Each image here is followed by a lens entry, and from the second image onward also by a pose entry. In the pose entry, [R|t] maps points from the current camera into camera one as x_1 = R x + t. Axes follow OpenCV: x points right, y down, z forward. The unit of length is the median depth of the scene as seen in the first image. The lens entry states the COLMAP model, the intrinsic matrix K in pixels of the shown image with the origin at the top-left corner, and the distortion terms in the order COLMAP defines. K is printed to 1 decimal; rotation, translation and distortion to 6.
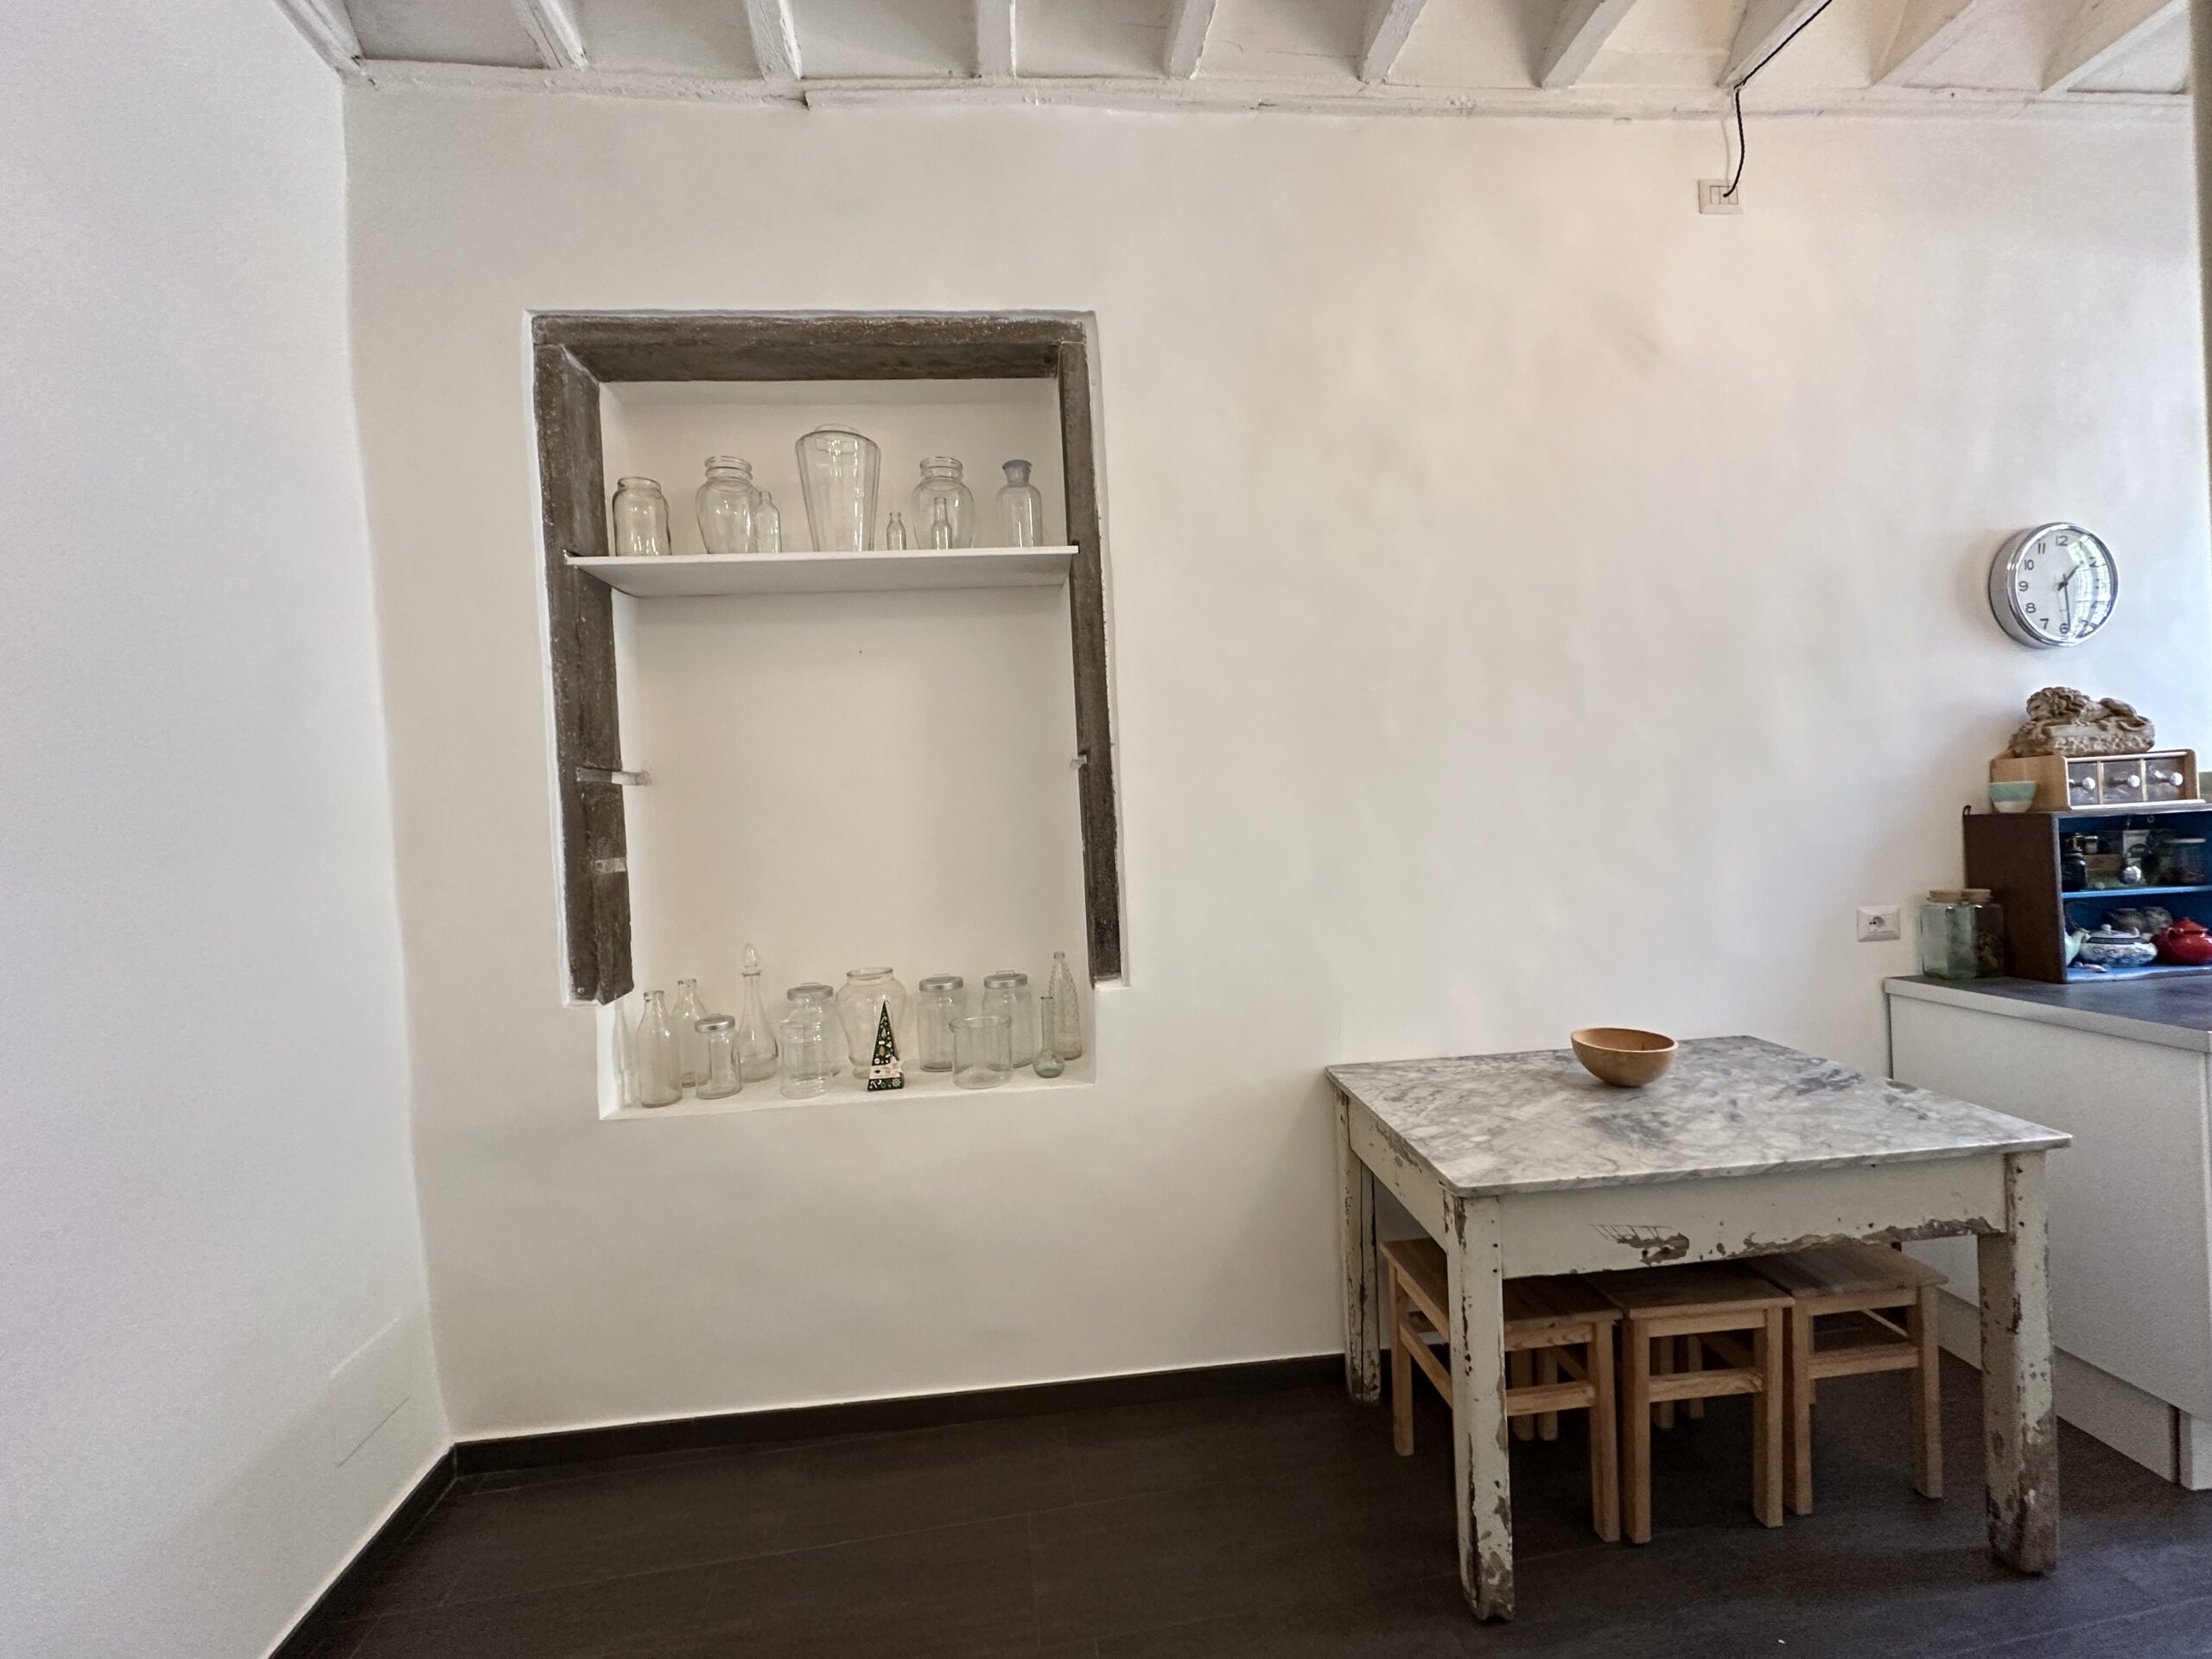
lens RADIAL K [[885.3, 0, 1101.6], [0, 885.3, 833.2], [0, 0, 1]] dist [-0.002004, 0.000542]
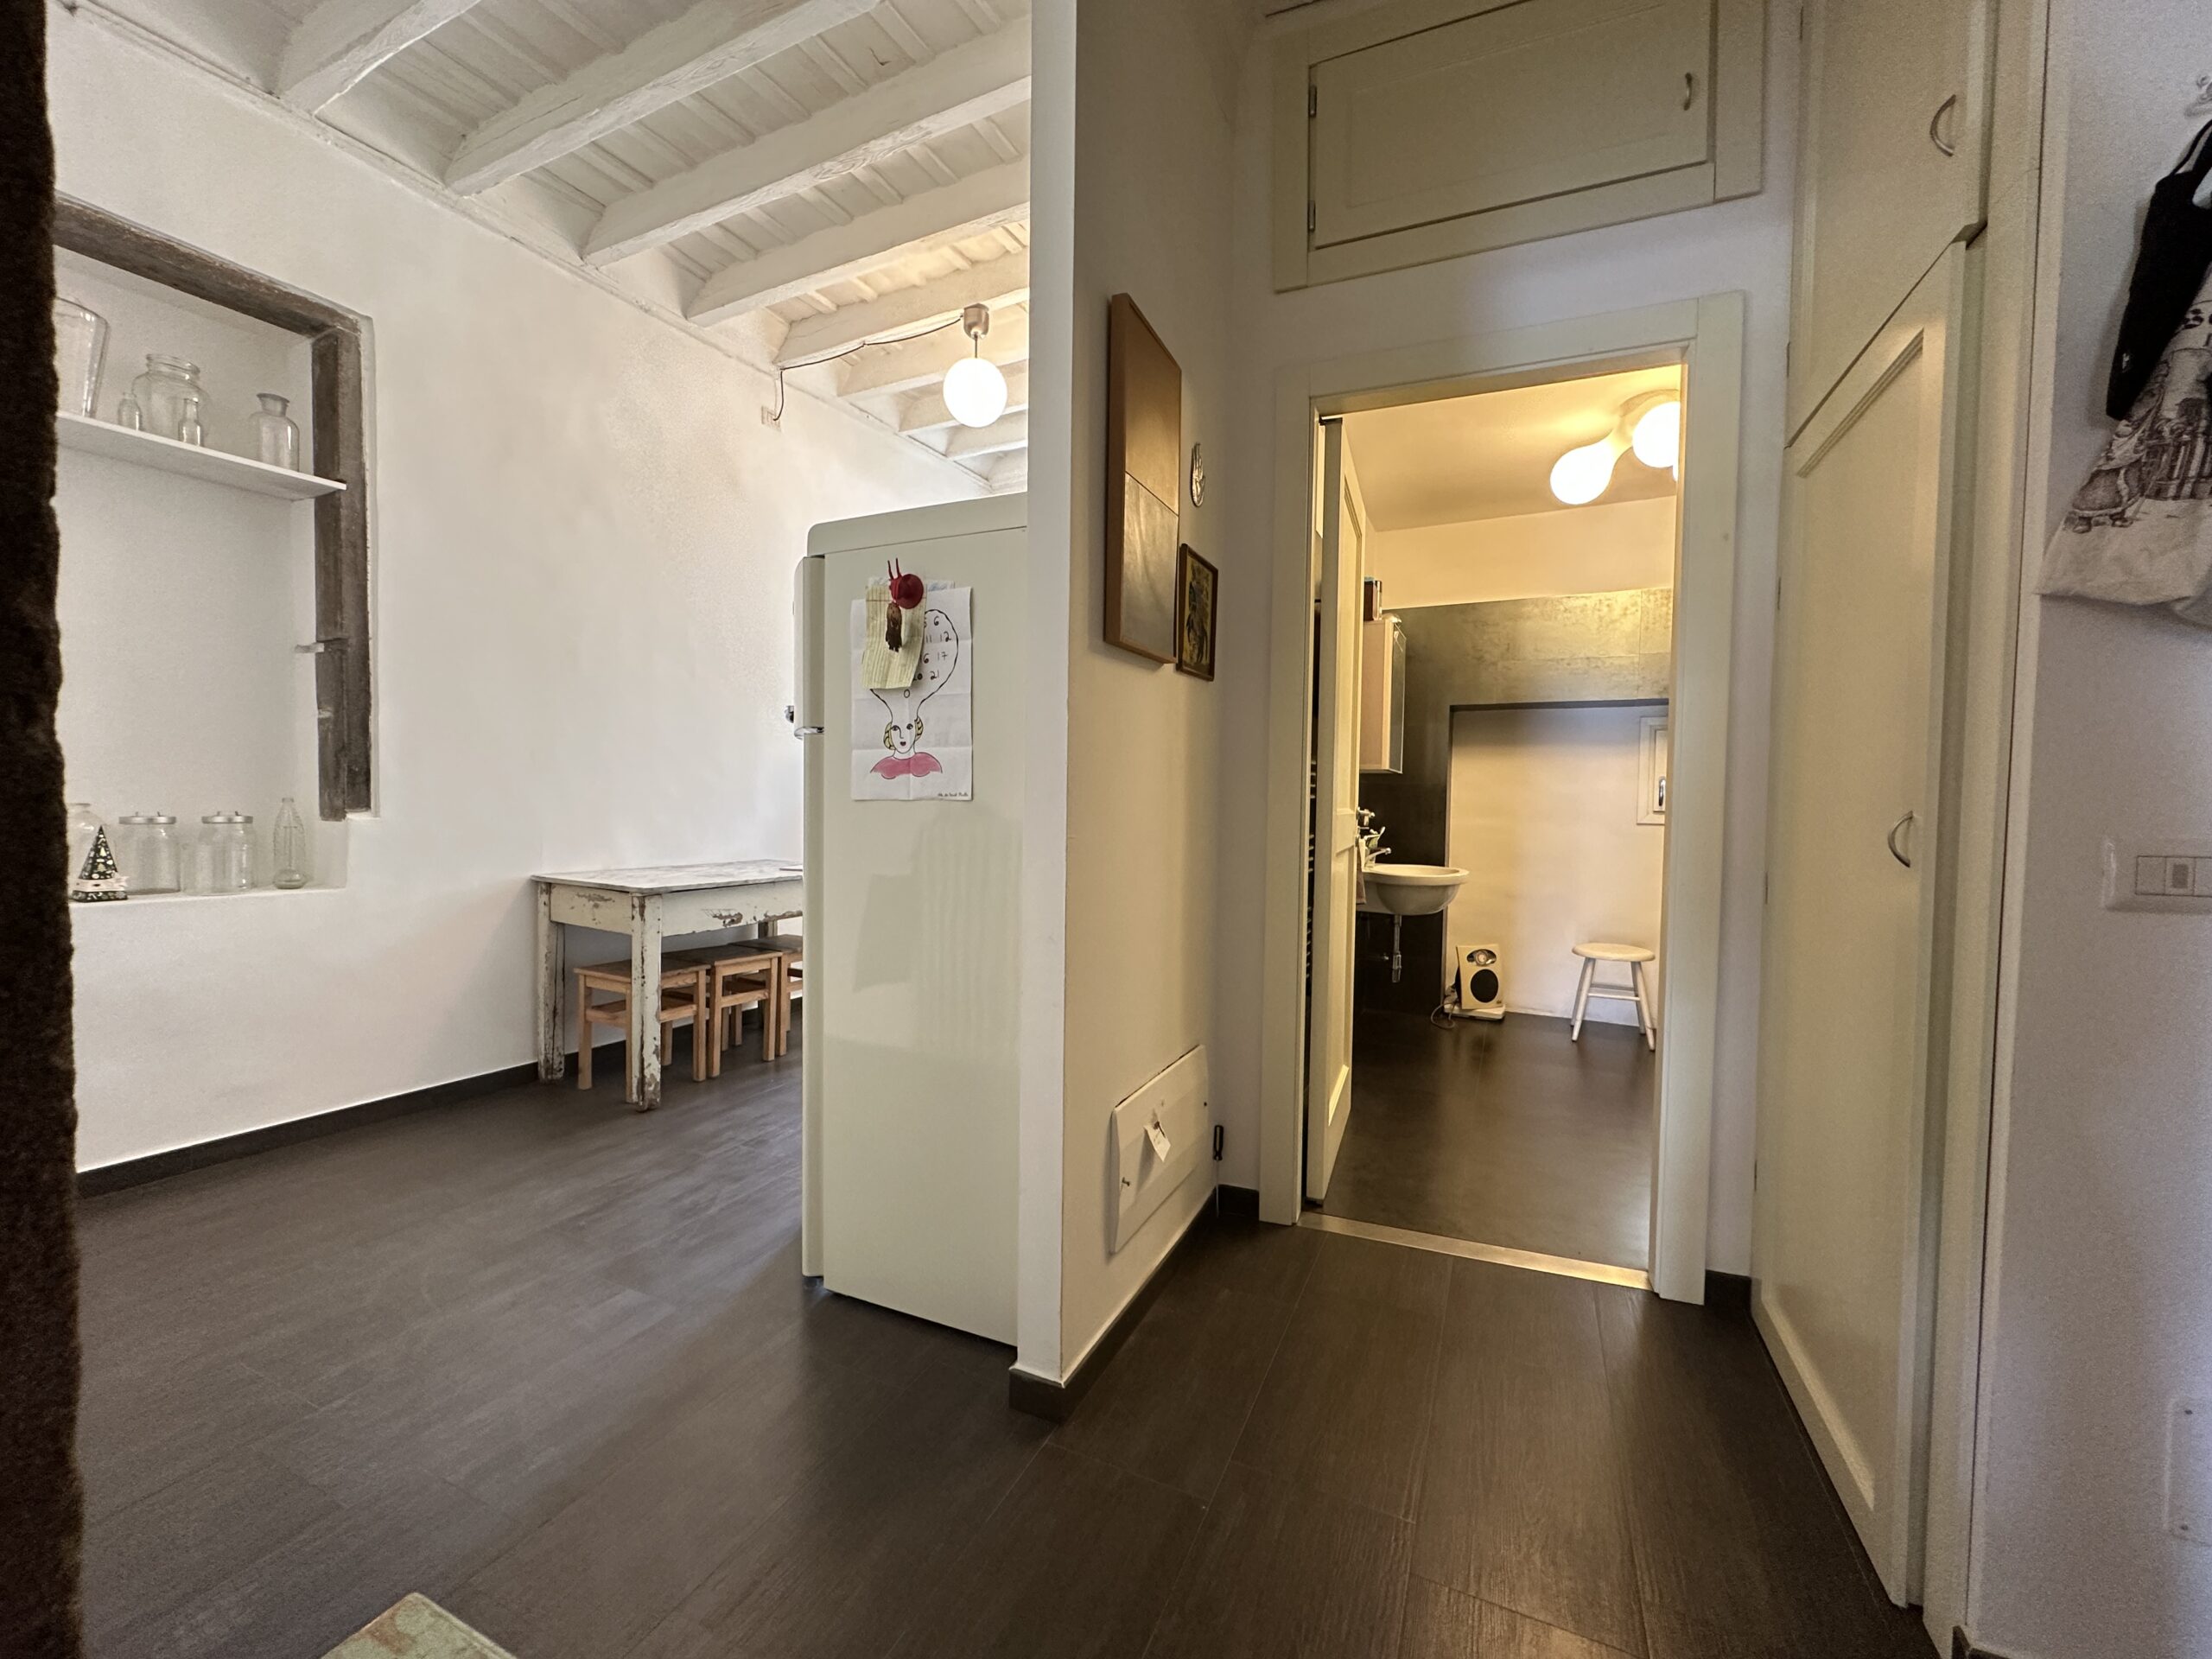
lens RADIAL K [[885.3, 0, 1102.6], [0, 885.3, 830.1], [0, 0, 1]] dist [-0.002004, 0.000542]
pose [[0.550163, 0.028389, 0.834575, -0.511457], [-0.030737, 0.999433, -0.013734, 0.183709], [-0.834491, -0.018097, 0.550724, -0.712925]]
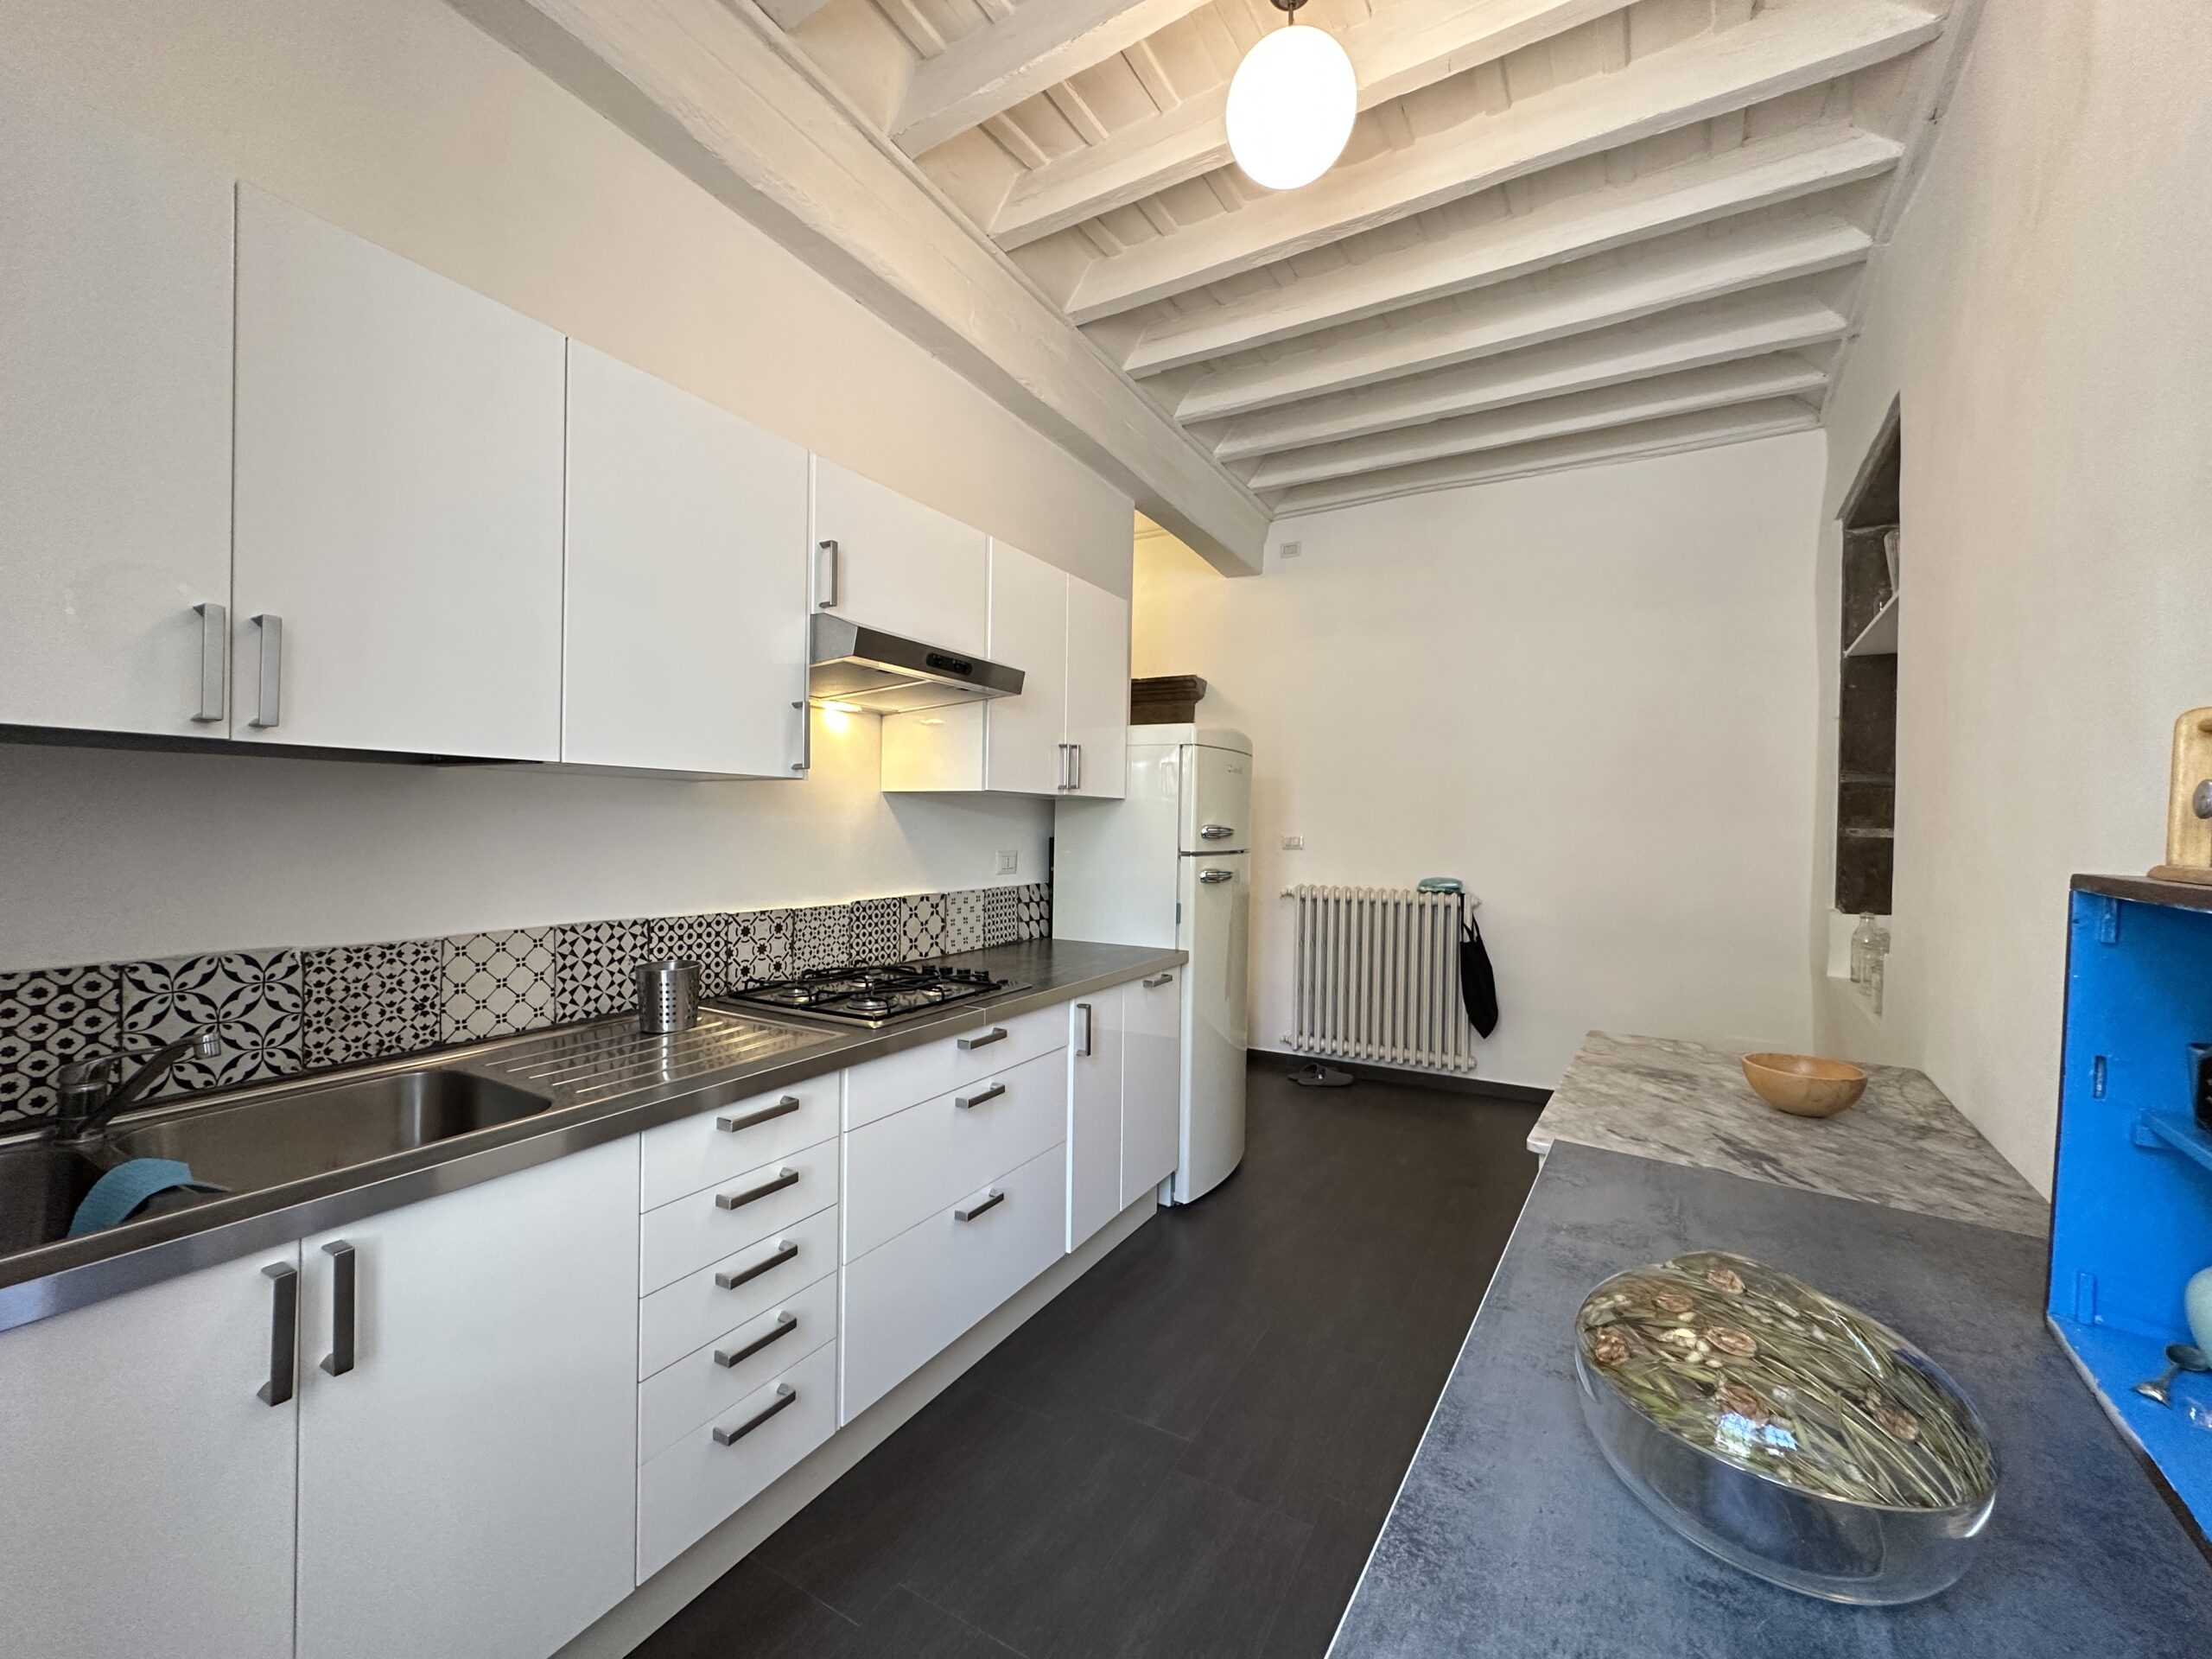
lens RADIAL K [[885.3, 0, 1101.0], [0, 885.3, 828.1], [0, 0, 1]] dist [-0.002004, 0.000542]
pose [[-0.618800, 0.041352, -0.784460, 1.634585], [-0.001280, 0.998559, 0.053647, -0.060961], [0.785548, 0.034201, -0.617855, 0.912324]]
